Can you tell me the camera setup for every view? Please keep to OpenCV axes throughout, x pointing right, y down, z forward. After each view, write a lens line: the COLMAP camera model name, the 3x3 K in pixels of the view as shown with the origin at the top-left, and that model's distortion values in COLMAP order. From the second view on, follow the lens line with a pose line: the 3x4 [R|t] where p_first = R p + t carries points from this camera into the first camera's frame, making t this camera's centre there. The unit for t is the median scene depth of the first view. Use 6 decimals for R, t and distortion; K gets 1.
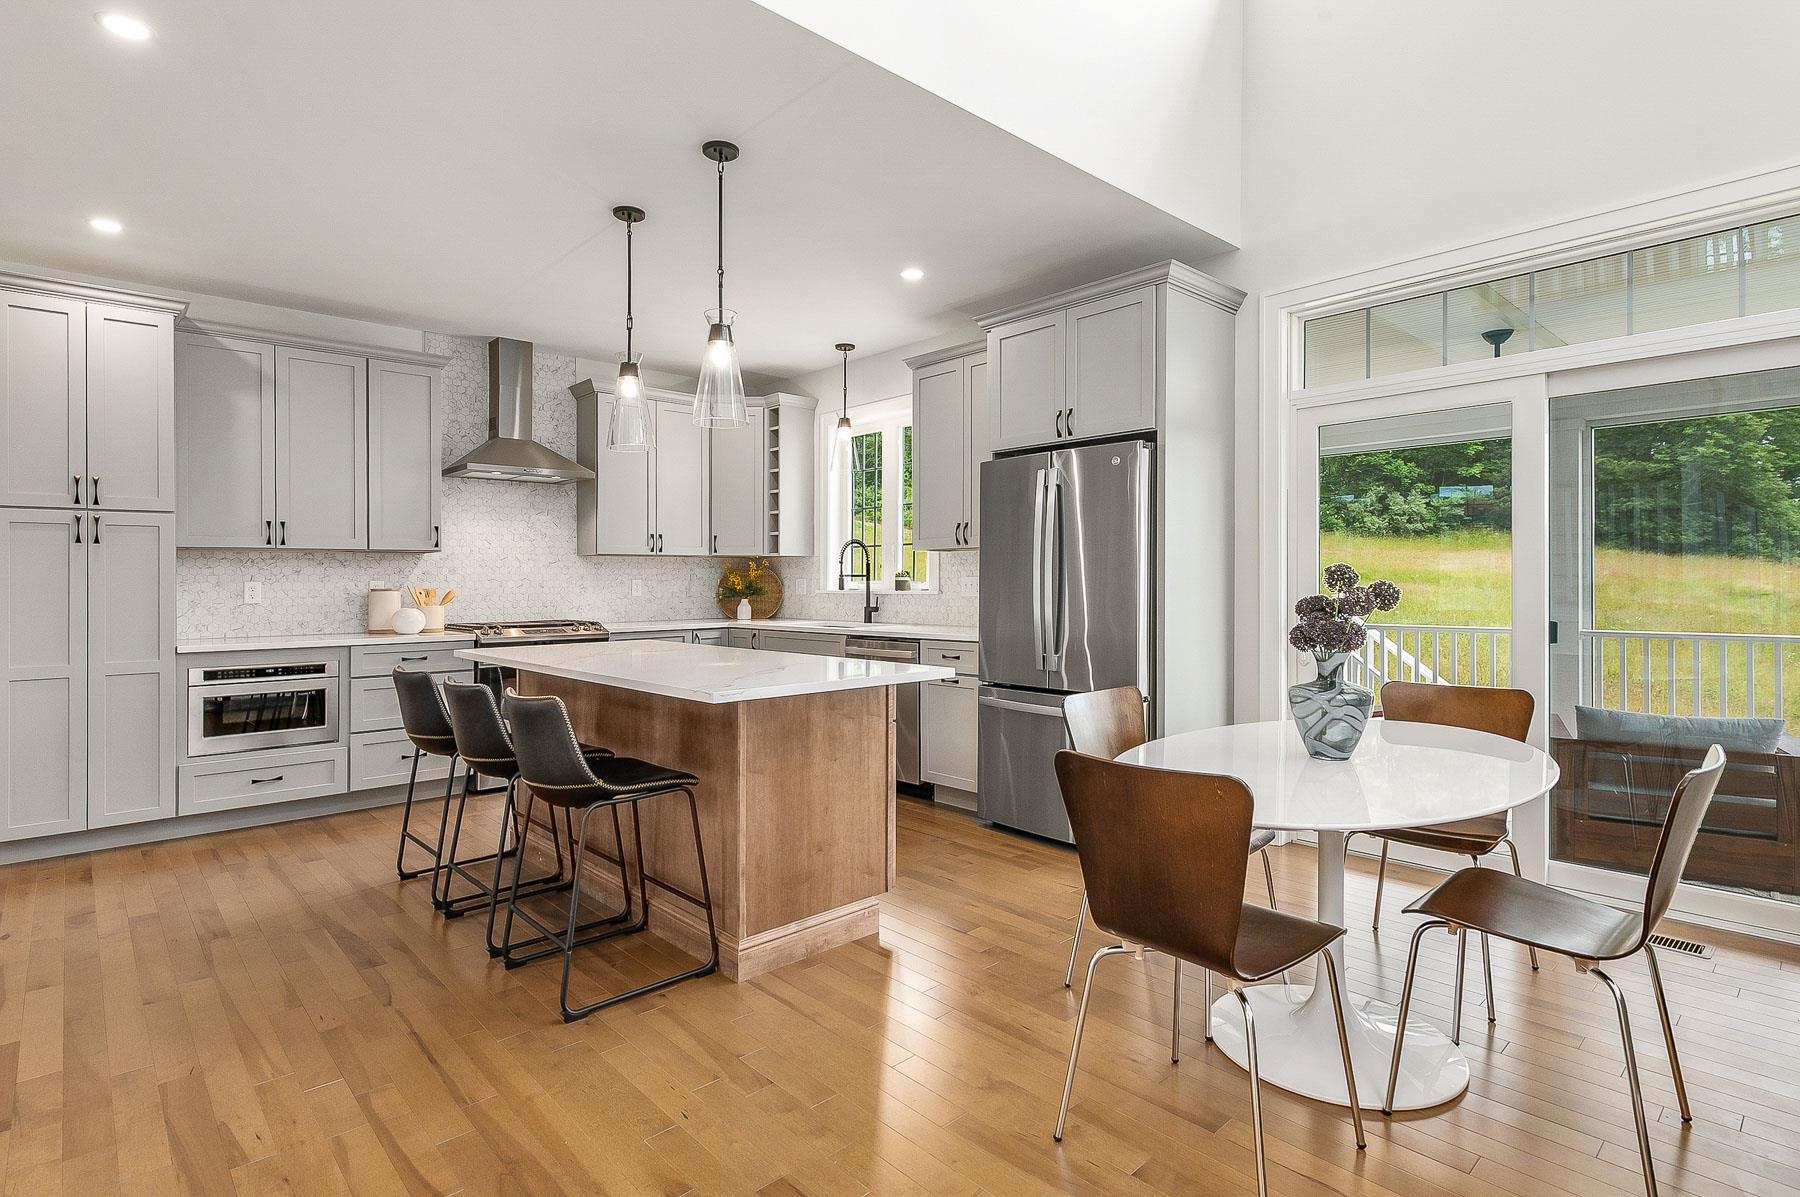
lens RADIAL K [[884.9, 0, 900.0], [0, 884.9, 598.5], [0, 0, 1]] dist [-0.000513, 0.000071]
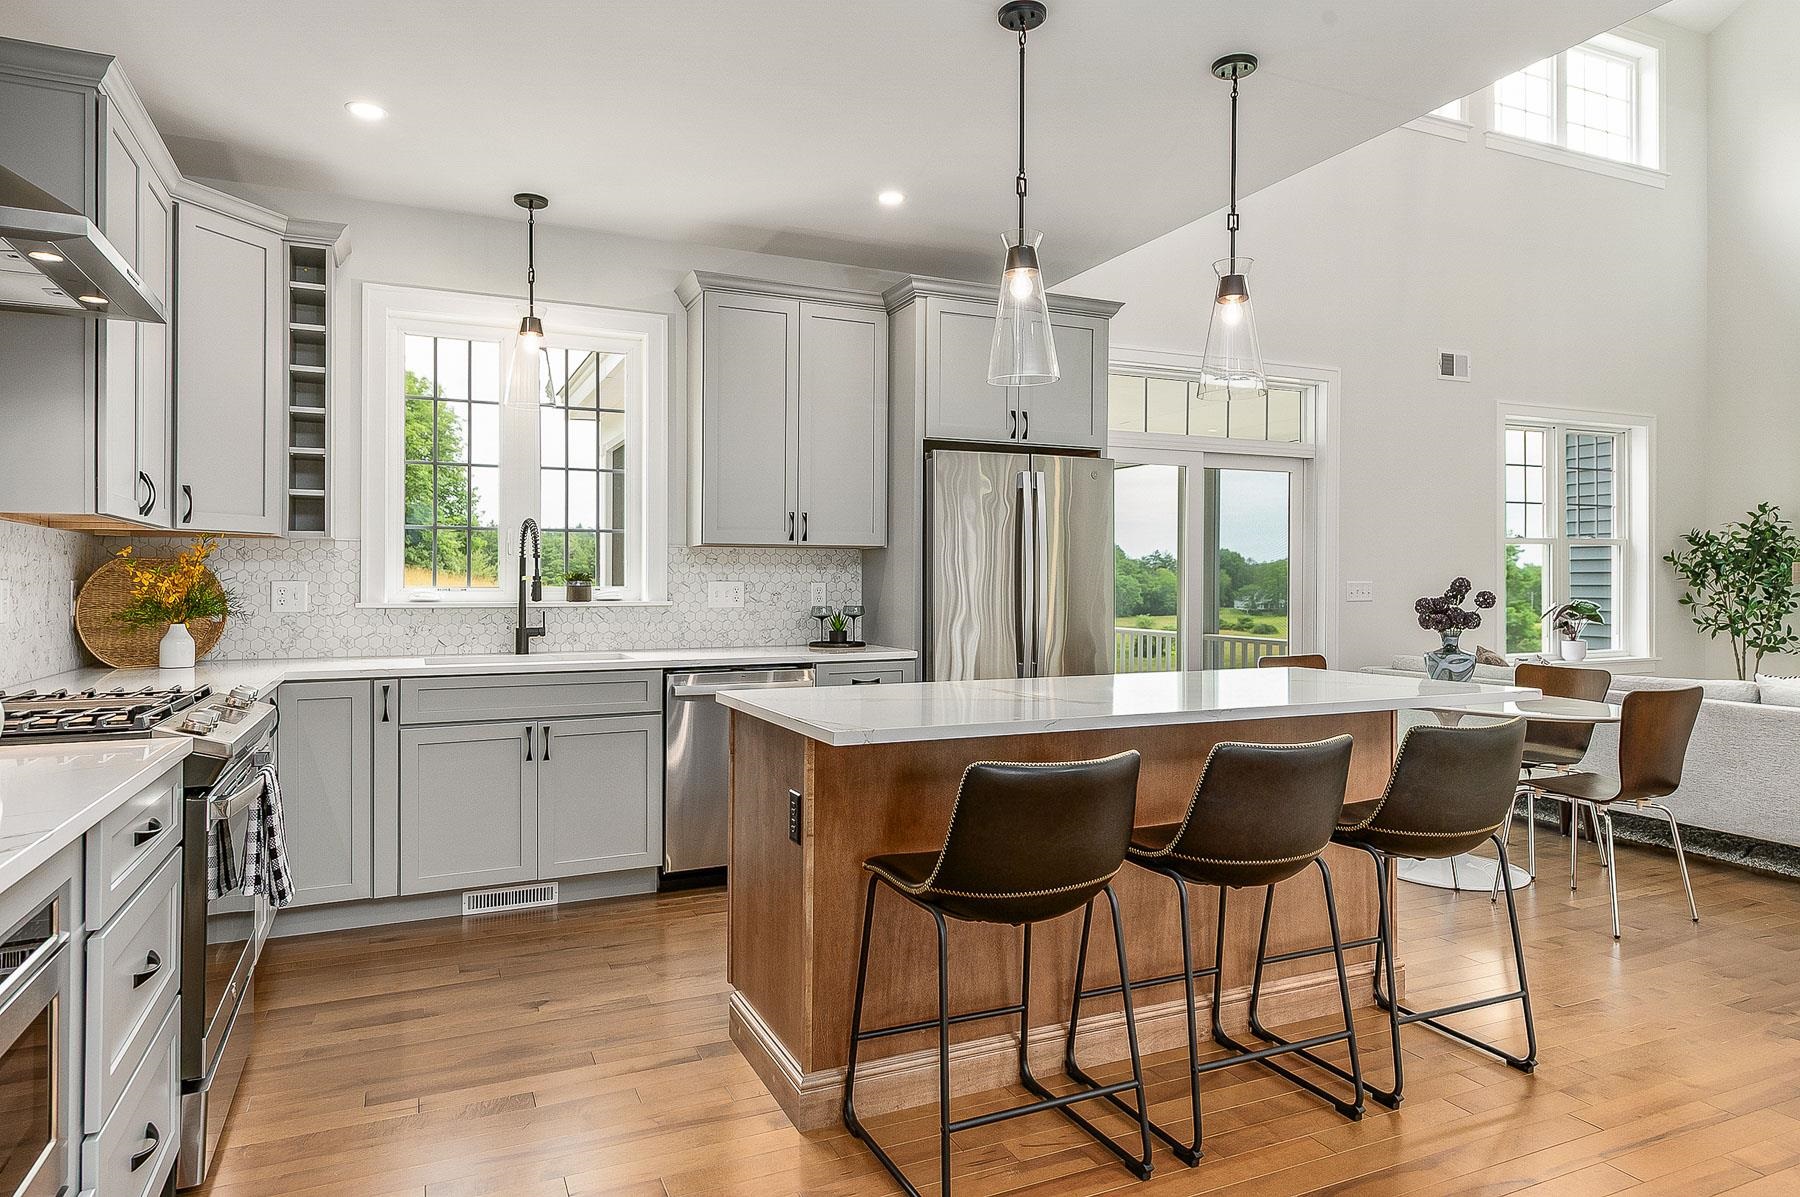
lens RADIAL K [[1071.7, 0, 900.0], [0, 1071.7, 598.5], [0, 0, 1]] dist [0.002212, -0.000245]
pose [[0.317243, -0.005004, 0.948331, -0.749368], [0.017880, 0.999840, -0.000706, -0.007060], [-0.948176, 0.017180, 0.317281, 0.582855]]
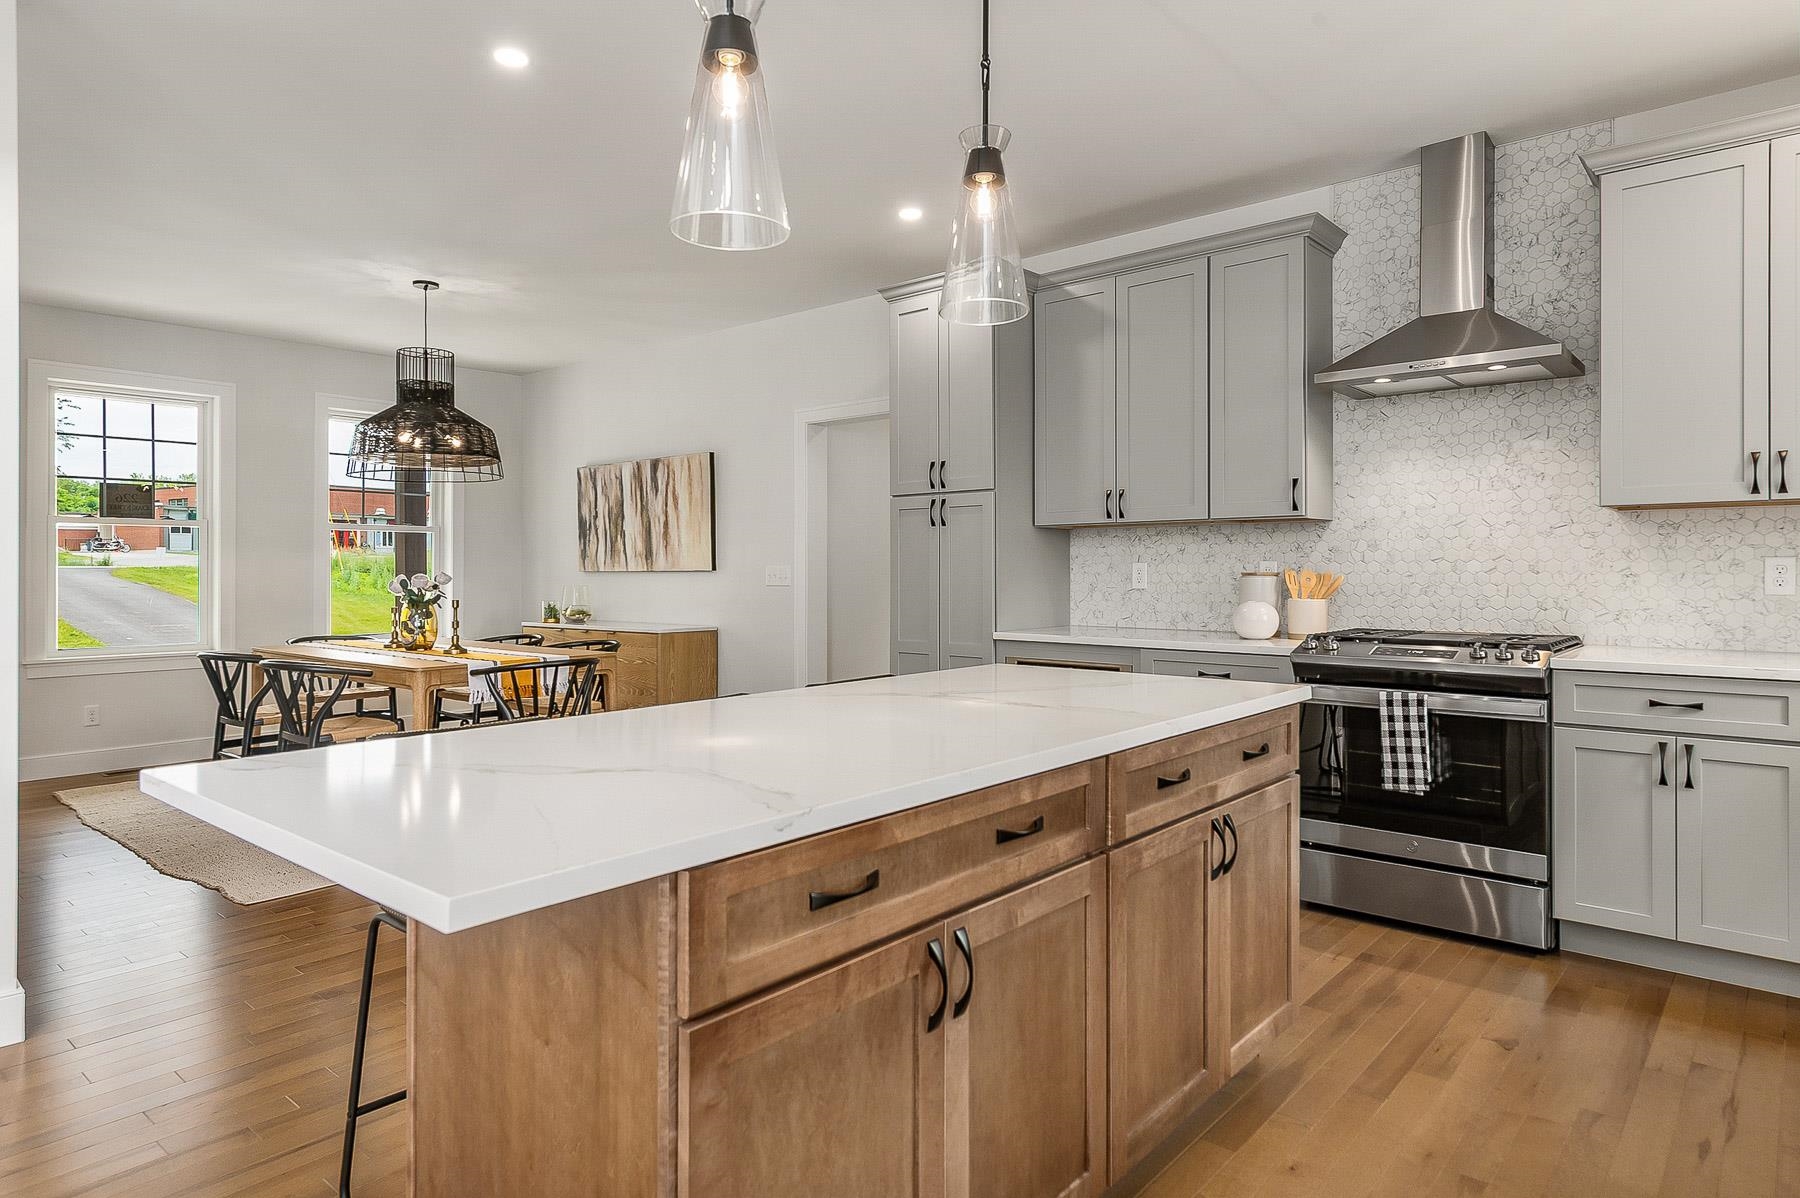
lens RADIAL K [[1068.4, 0, 901.1], [0, 1068.4, 554.5], [0, 0, 1]] dist [0.022465, -0.000143]
pose [[0.104667, -0.005054, -0.994494, 0.235172], [-0.015916, 0.999851, -0.006756, -0.014970], [0.994380, 0.016535, 0.104571, 0.615866]]
